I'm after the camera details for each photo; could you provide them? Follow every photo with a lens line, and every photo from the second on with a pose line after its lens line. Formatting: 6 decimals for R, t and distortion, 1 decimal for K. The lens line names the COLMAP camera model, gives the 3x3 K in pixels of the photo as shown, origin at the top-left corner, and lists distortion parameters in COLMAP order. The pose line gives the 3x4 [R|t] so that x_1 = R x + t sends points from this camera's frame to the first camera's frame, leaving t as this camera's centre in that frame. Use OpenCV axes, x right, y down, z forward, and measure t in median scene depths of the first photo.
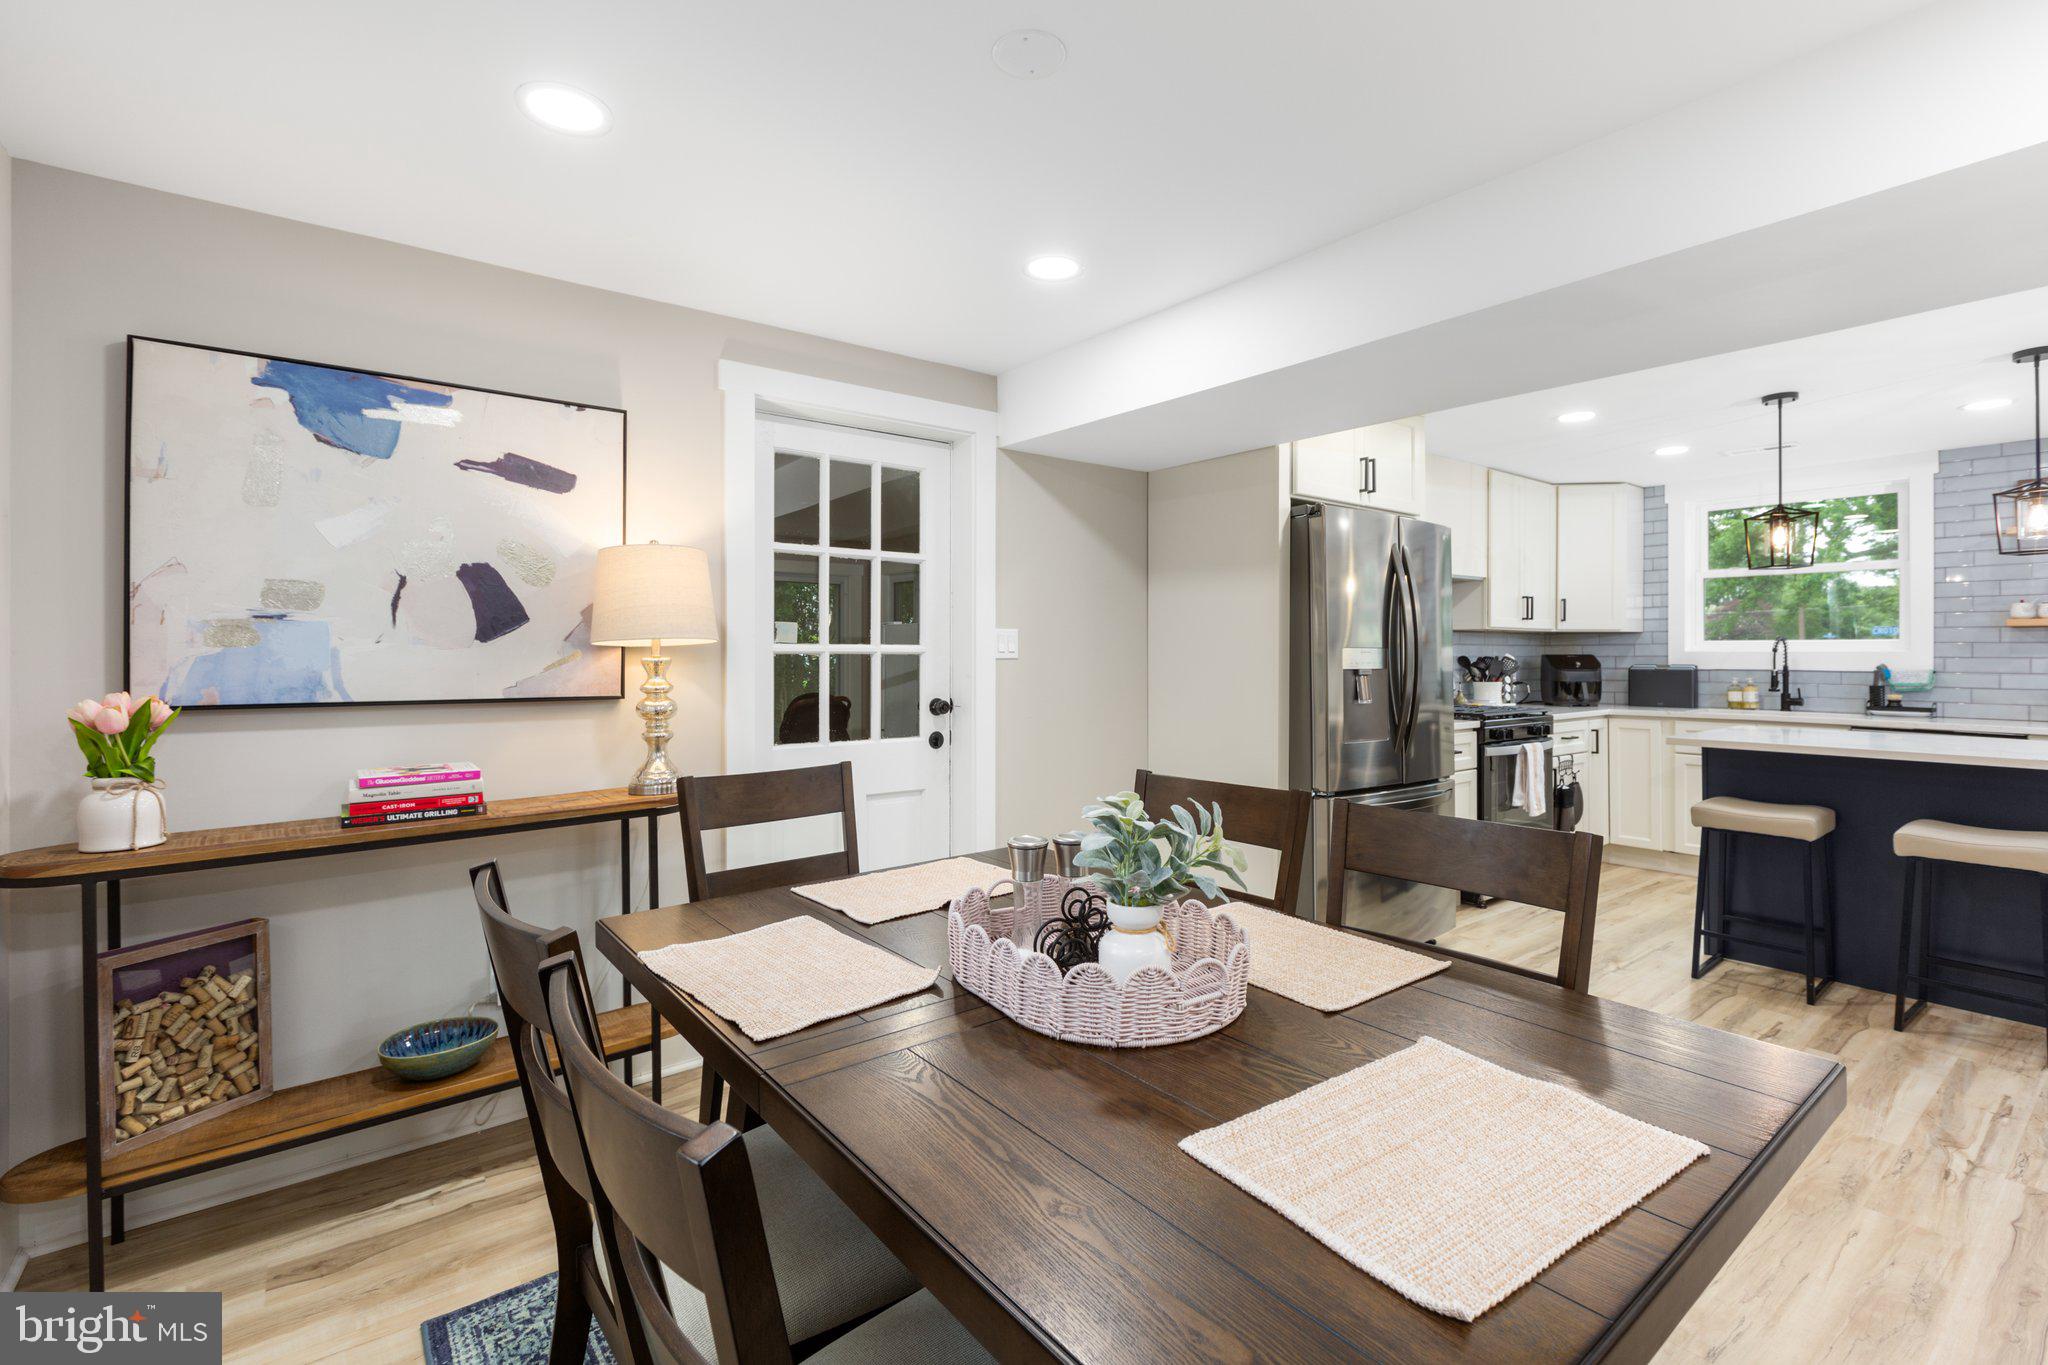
lens RADIAL K [[930.6, 0, 1033.6], [0, 930.6, 650.1], [0, 0, 1]] dist [0.002781, -0.002000]
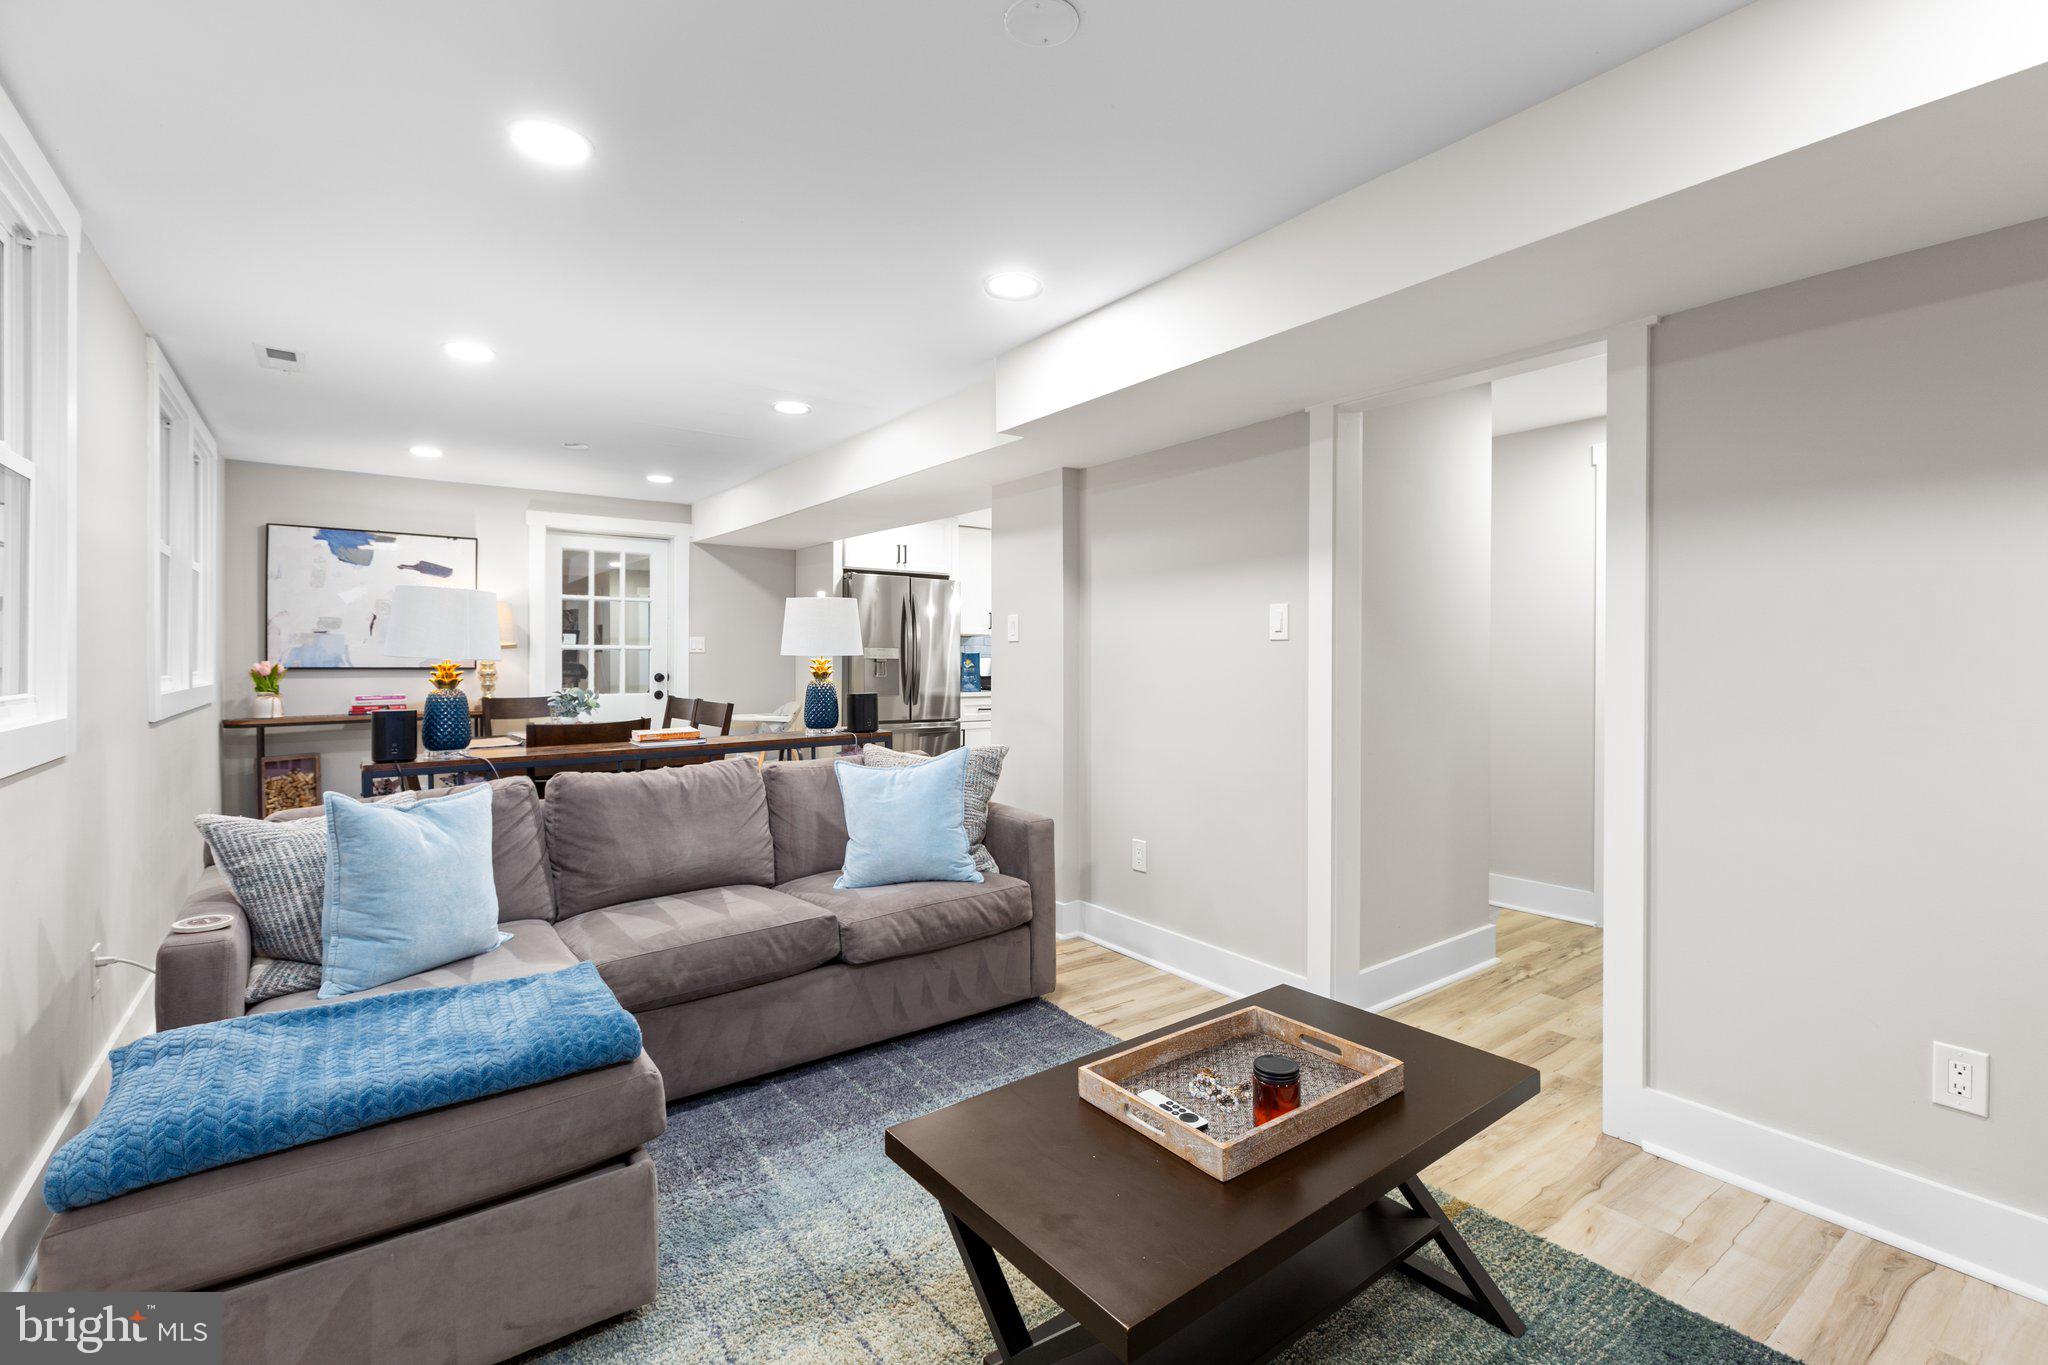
lens RADIAL K [[930.6, 0, 1031.7], [0, 930.6, 664.6], [0, 0, 1]] dist [0.002781, -0.002000]
pose [[0.999676, 0.003289, -0.025245, 1.038598], [-0.003078, 0.999960, 0.008397, 0.022269], [0.025271, -0.008316, 0.999646, -1.309852]]
